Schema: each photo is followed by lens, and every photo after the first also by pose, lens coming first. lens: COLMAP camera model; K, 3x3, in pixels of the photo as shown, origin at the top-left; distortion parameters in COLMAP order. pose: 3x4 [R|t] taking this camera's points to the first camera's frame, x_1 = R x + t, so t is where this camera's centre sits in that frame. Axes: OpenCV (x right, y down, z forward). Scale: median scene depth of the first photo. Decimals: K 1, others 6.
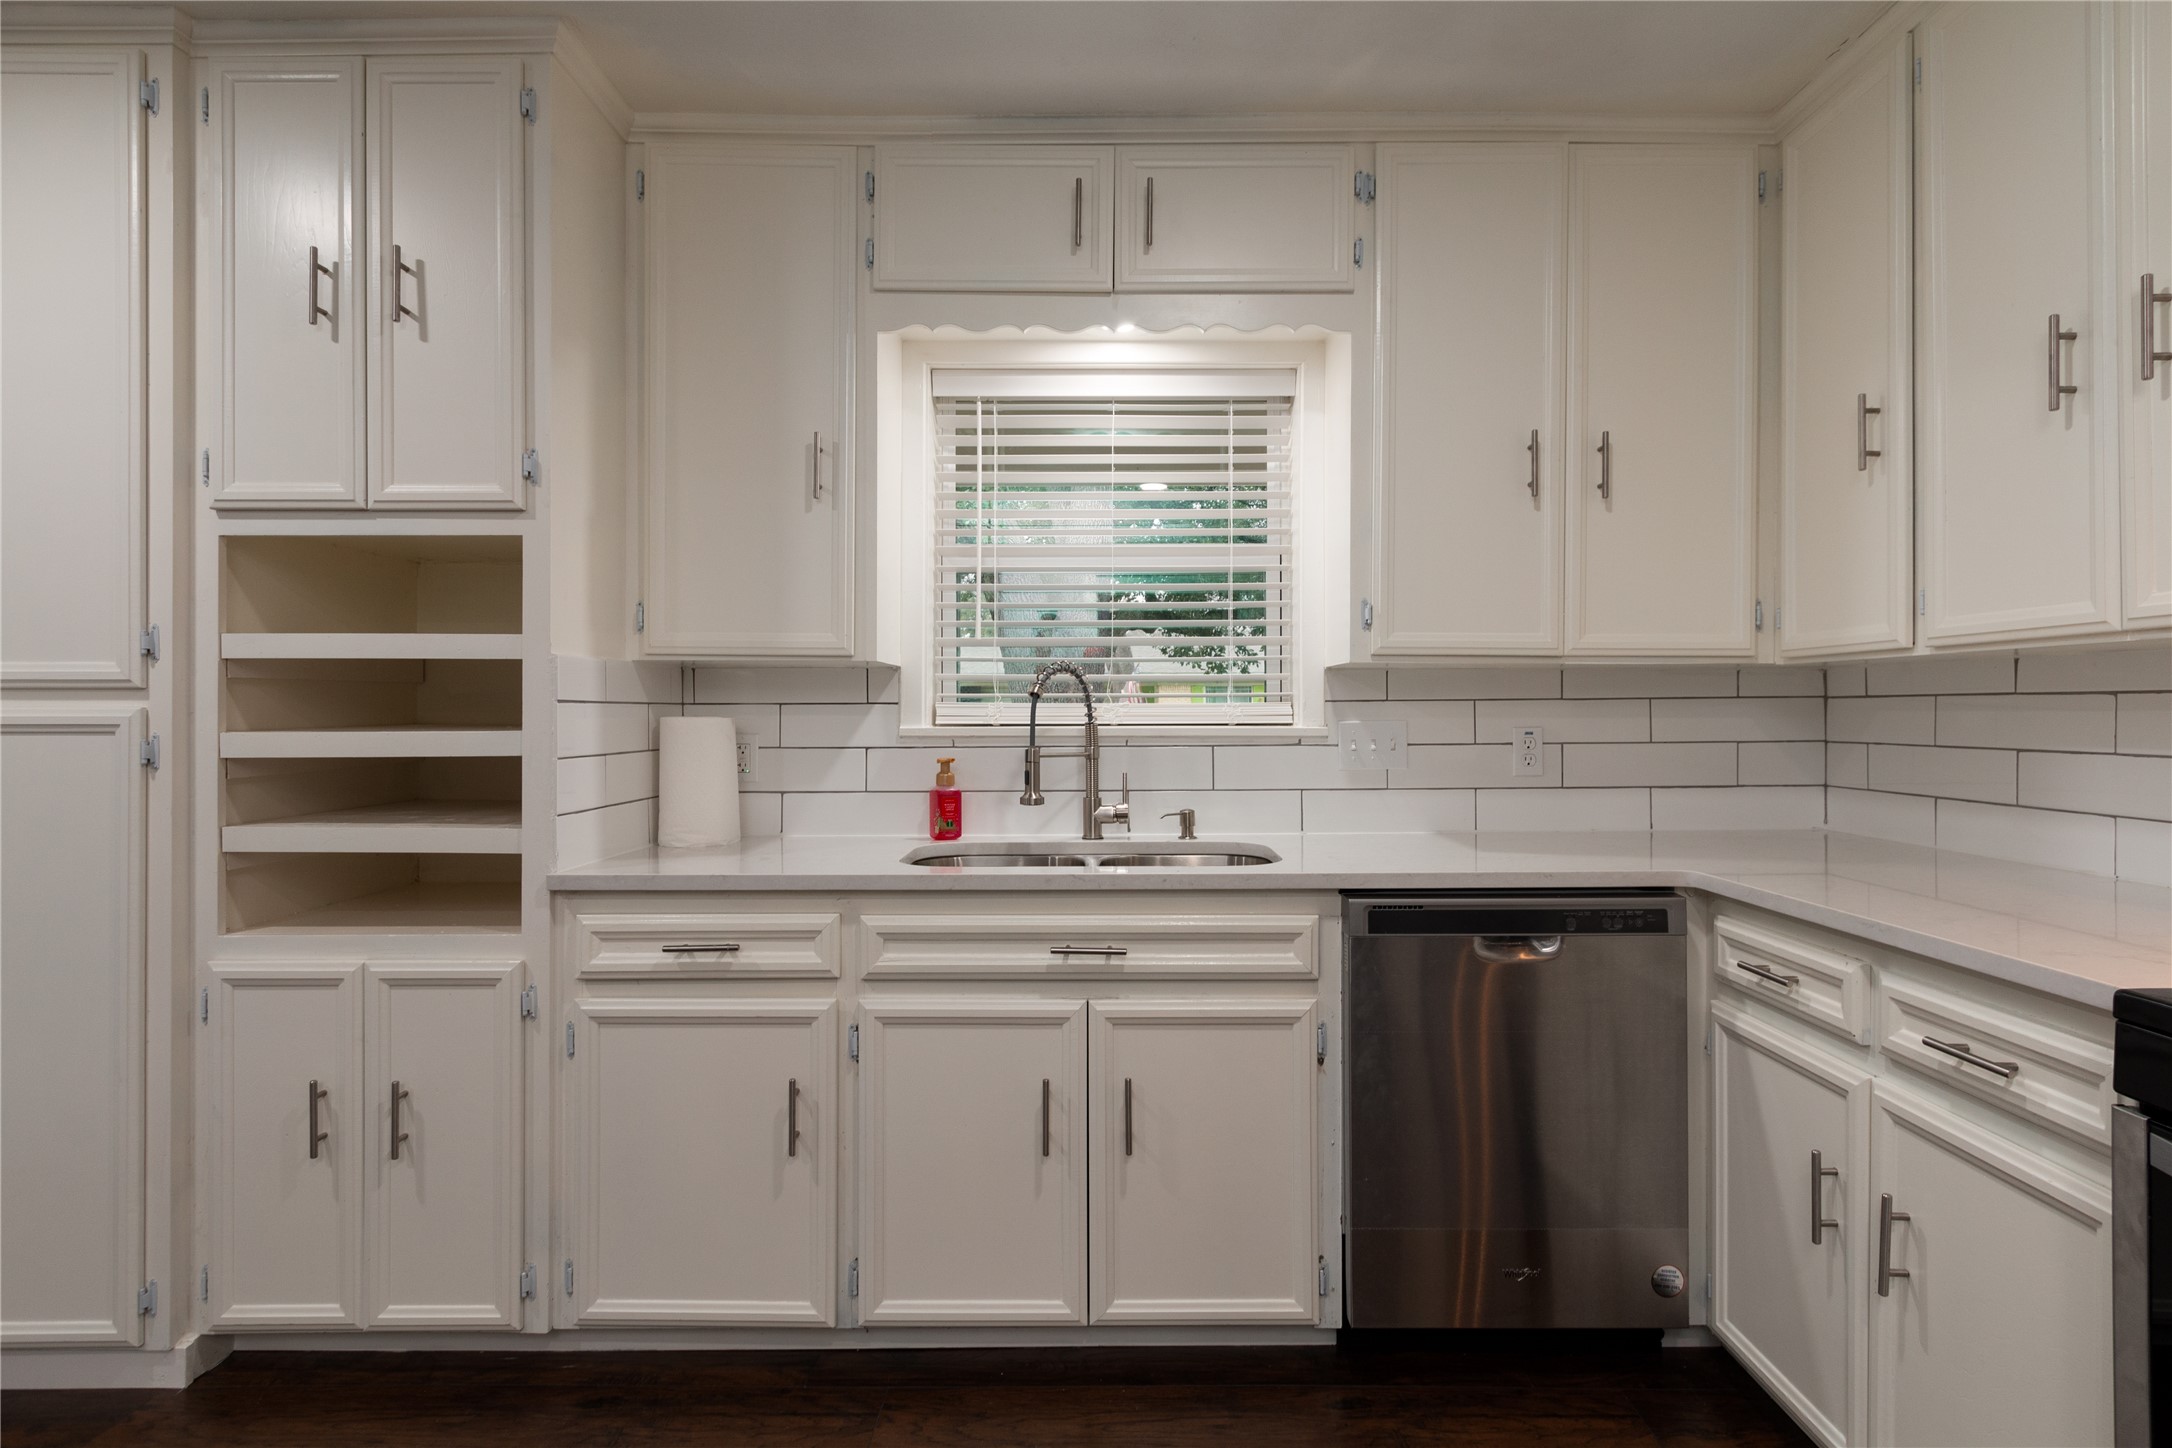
lens RADIAL K [[1114.9, 0, 1123.3], [0, 1114.9, 712.4], [0, 0, 1]] dist [-0.000614, -0.000380]
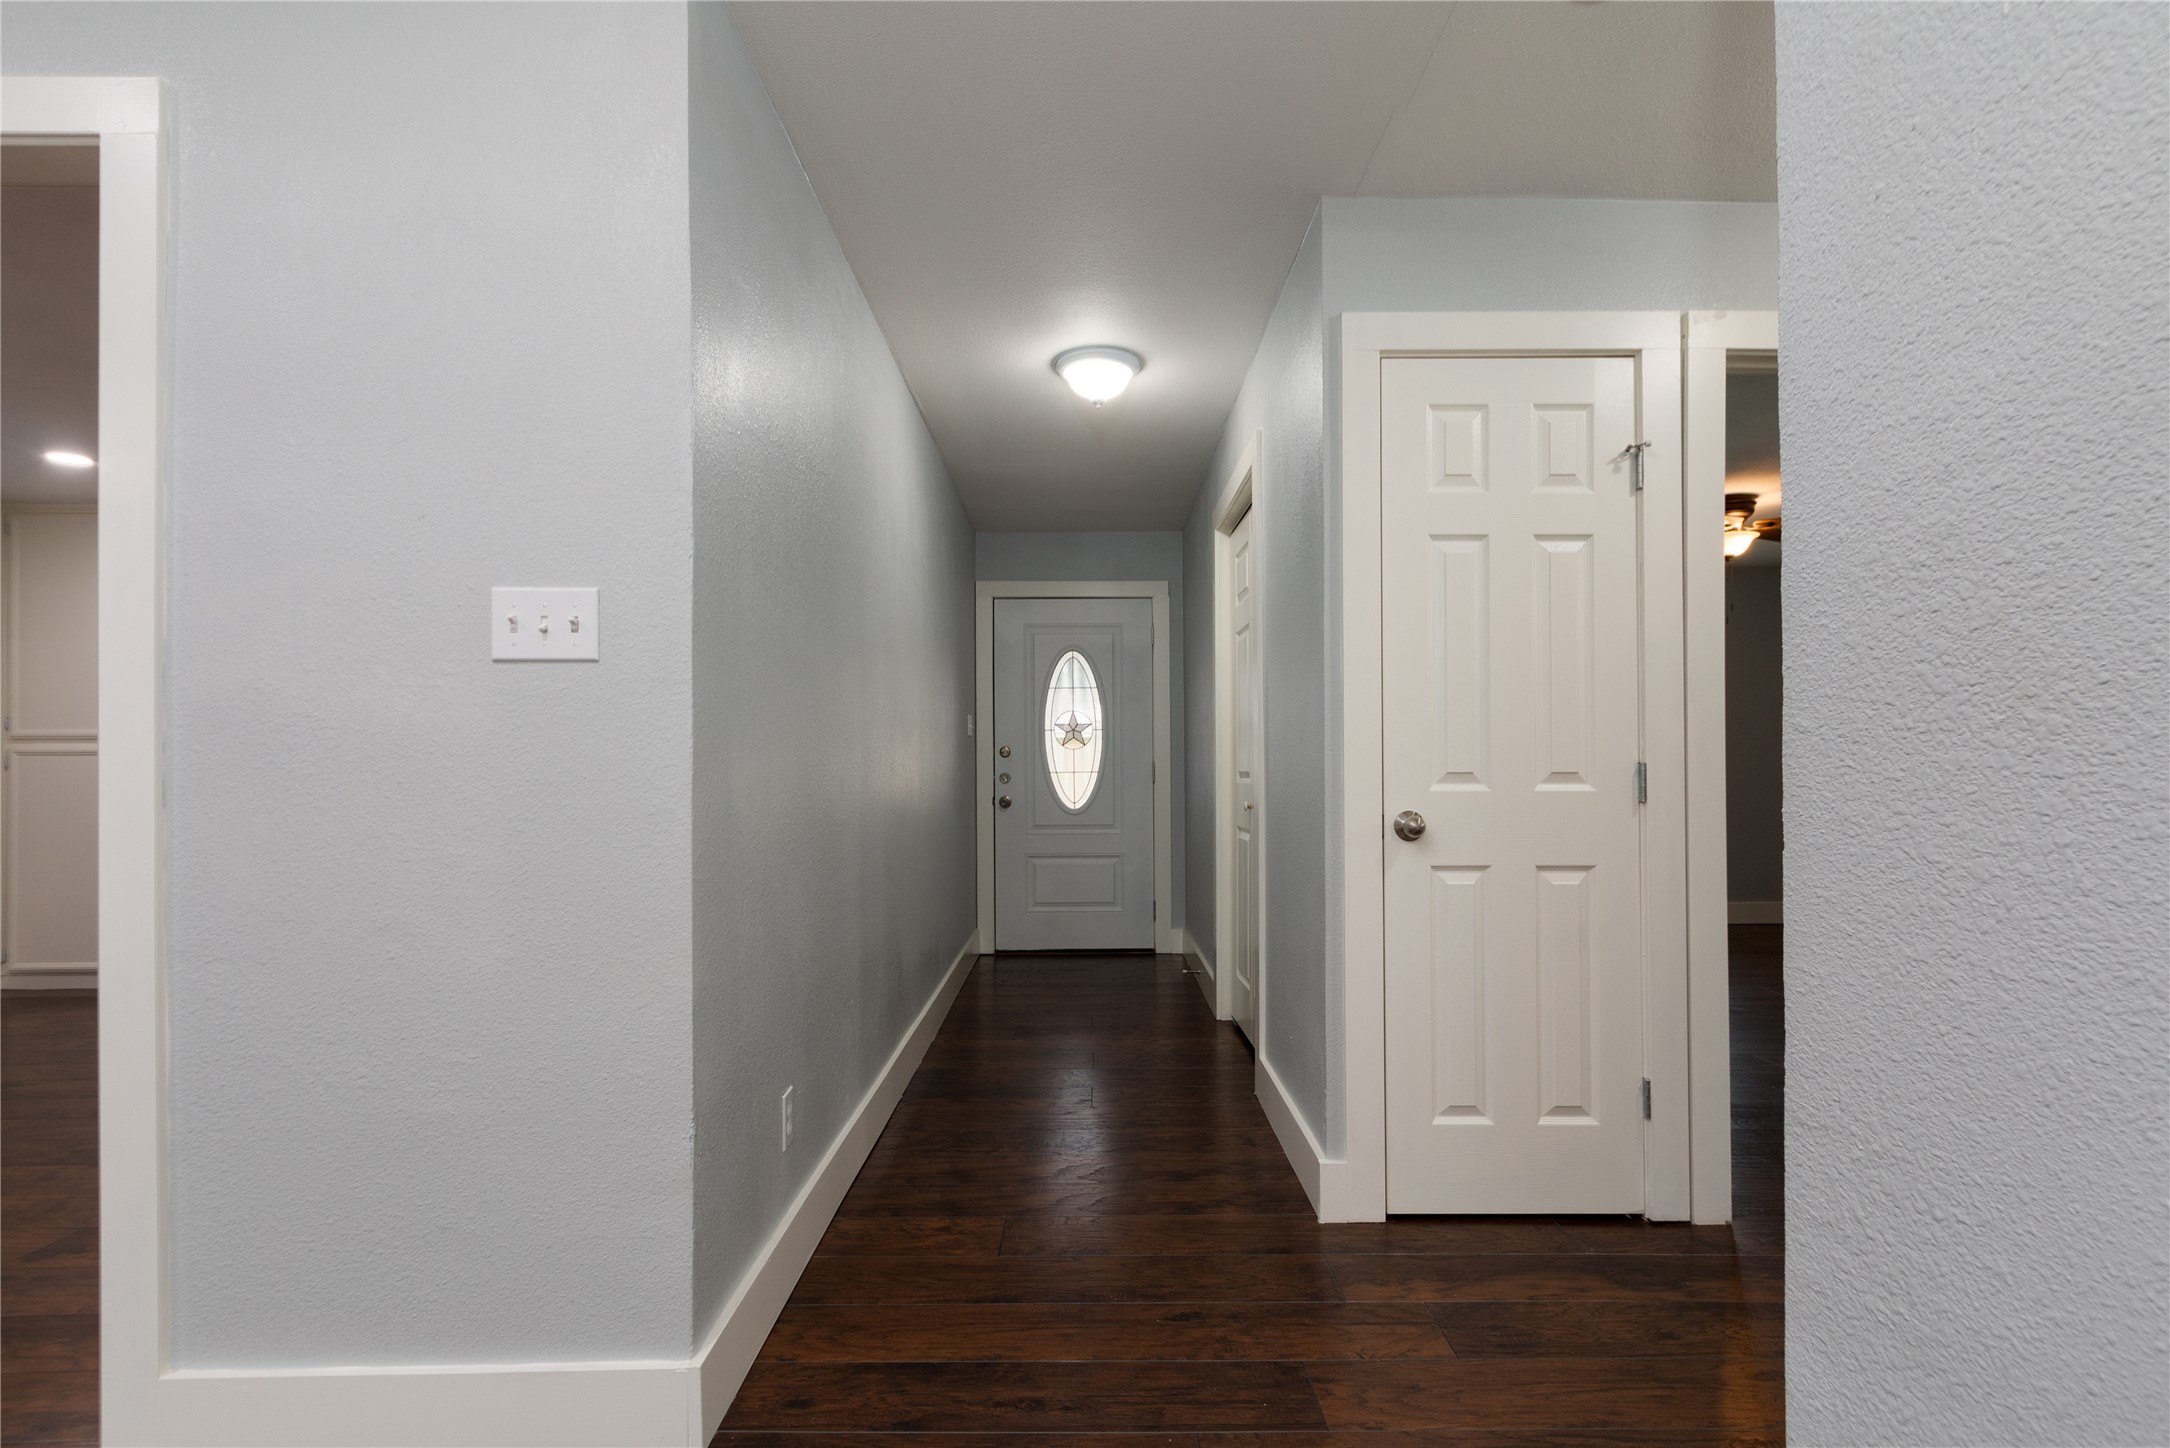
lens RADIAL K [[993.7, 0, 1088.7], [0, 993.7, 756.0], [0, 0, 1]] dist [0.001280, 0.000064]
pose [[0.999981, -0.005036, -0.003445, 1.201469], [0.004990, 0.999897, -0.013478, 0.066698], [0.003512, 0.013460, 0.999903, -1.544514]]
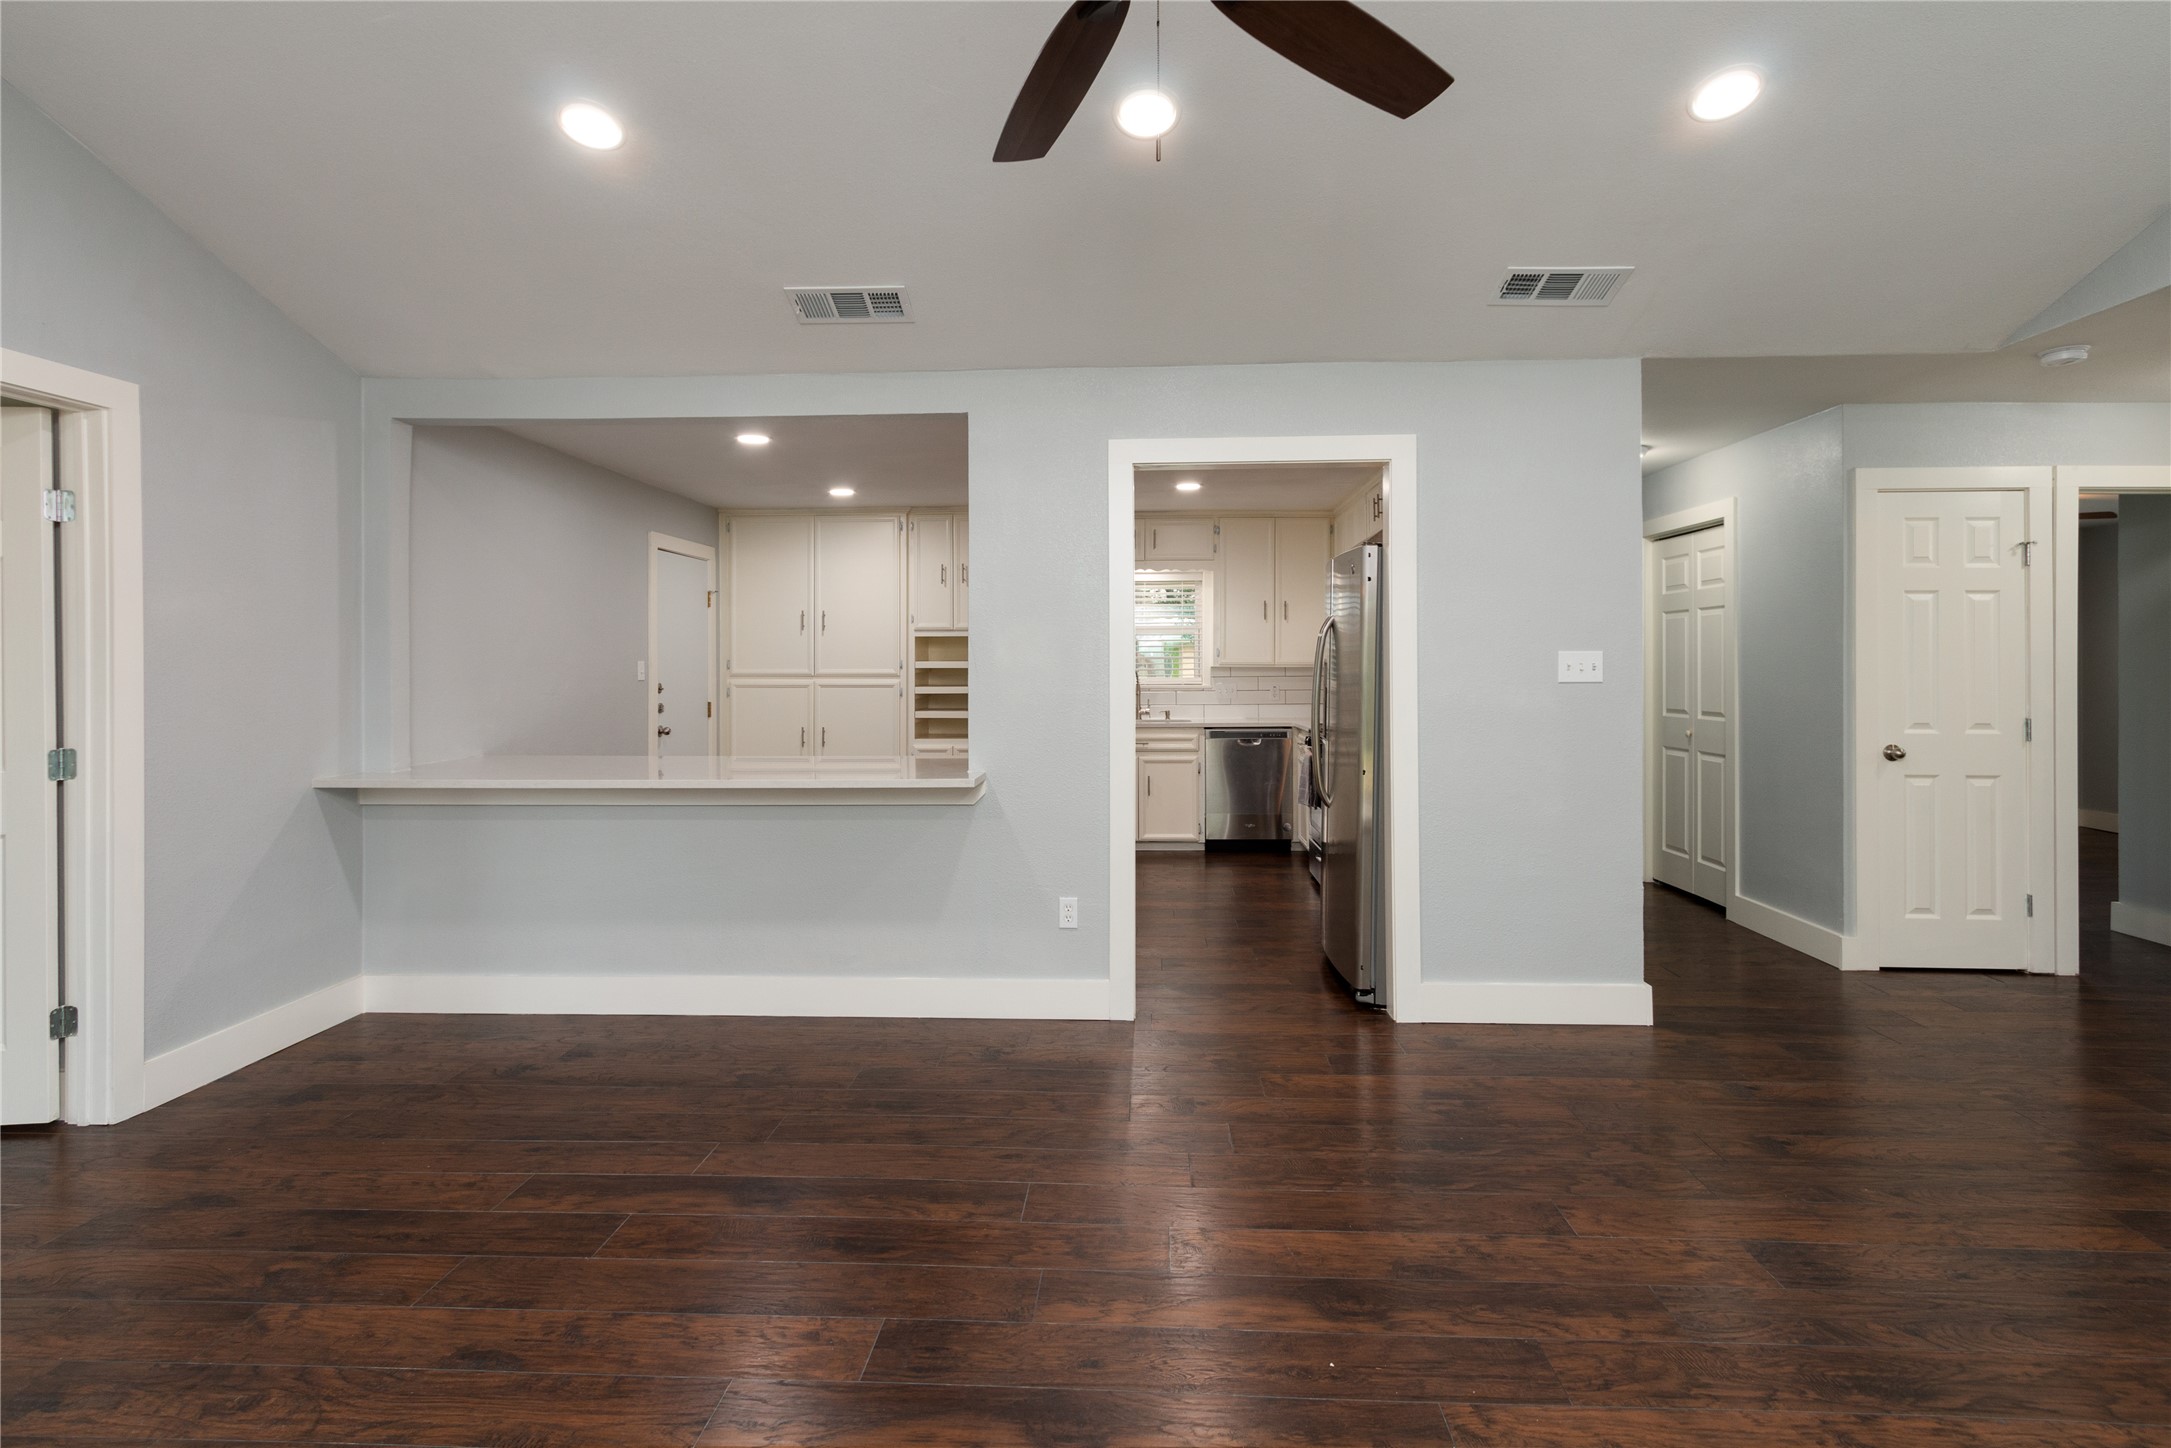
lens RADIAL K [[1098.0, 0, 1089.0], [0, 1098.0, 660.8], [0, 0, 1]] dist [0.003887, -0.000763]
pose [[0.998339, -0.002946, -0.057543, 0.016382], [0.002588, 0.999977, -0.006293, -0.048581], [0.057560, 0.006134, 0.998323, -2.792244]]
